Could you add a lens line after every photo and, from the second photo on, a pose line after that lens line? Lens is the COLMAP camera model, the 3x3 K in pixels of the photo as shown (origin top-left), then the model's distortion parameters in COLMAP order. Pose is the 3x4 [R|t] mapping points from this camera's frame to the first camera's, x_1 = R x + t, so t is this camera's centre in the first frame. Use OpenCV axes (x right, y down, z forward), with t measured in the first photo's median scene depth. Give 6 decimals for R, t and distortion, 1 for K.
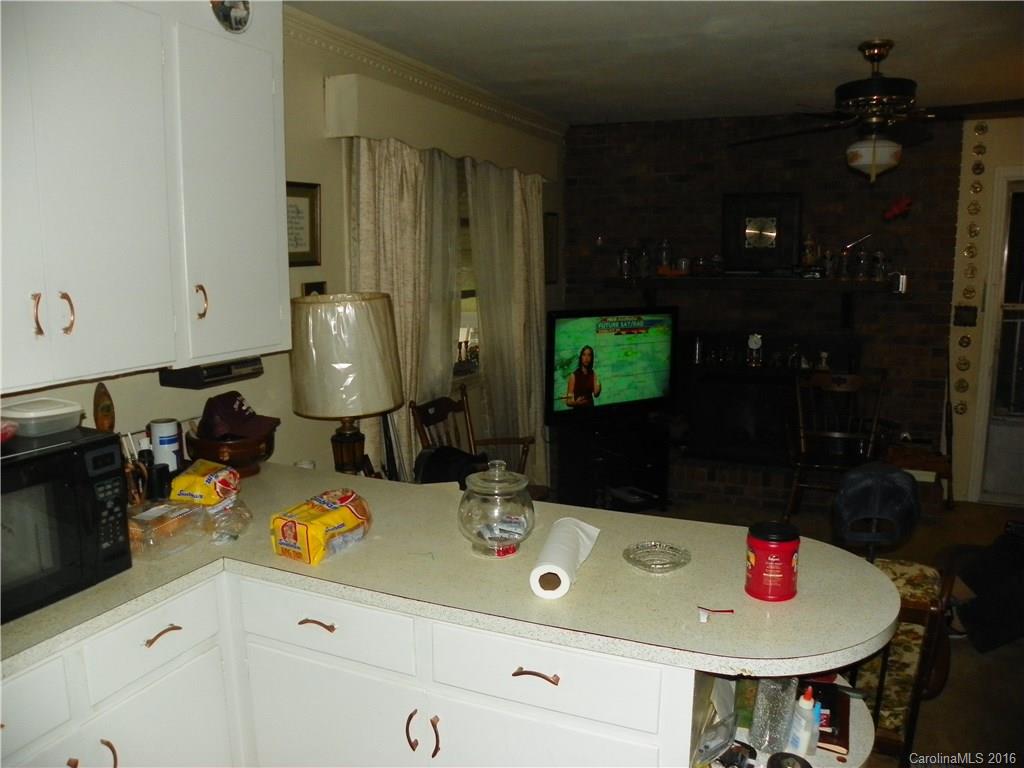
lens RADIAL K [[769.3, 0, 512.0], [0, 769.3, 384.0], [0, 0, 1]] dist [-0.152552, 0.083209]
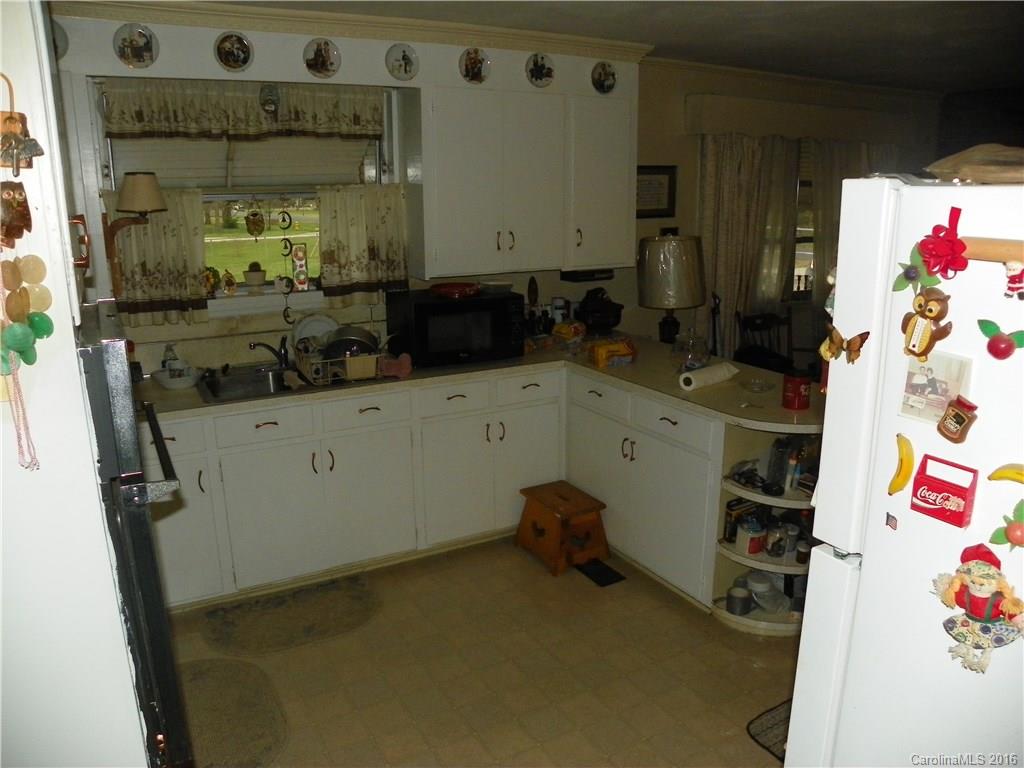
lens RADIAL K [[769.3, 0, 512.0], [0, 769.3, 384.0], [0, 0, 1]] dist [-0.152552, 0.083209]
pose [[0.798341, 0.143701, -0.584809, 0.568040], [-0.091867, 0.988807, 0.117562, 0.041875], [0.595157, -0.040130, 0.802607, -0.612099]]
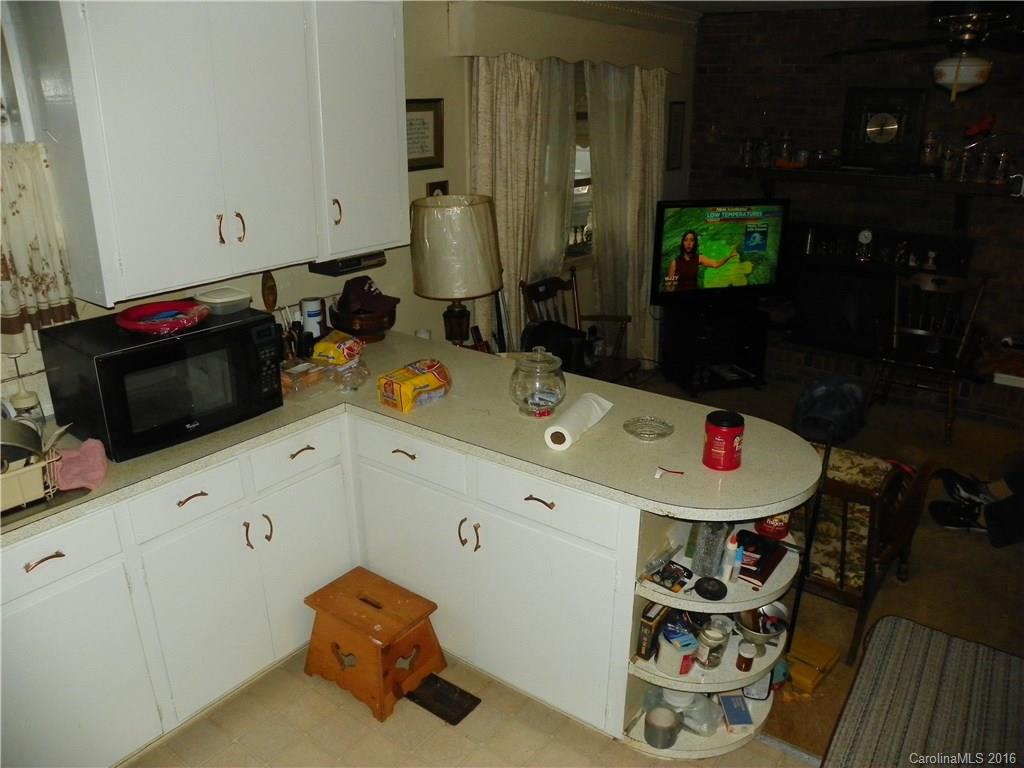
lens RADIAL K [[769.3, 0, 512.0], [0, 769.3, 384.0], [0, 0, 1]] dist [-0.152552, 0.083209]
pose [[0.974768, 0.080836, -0.208071, 0.163053], [-0.040514, 0.980712, 0.191214, -0.068429], [0.219514, -0.177959, 0.959241, -0.231955]]
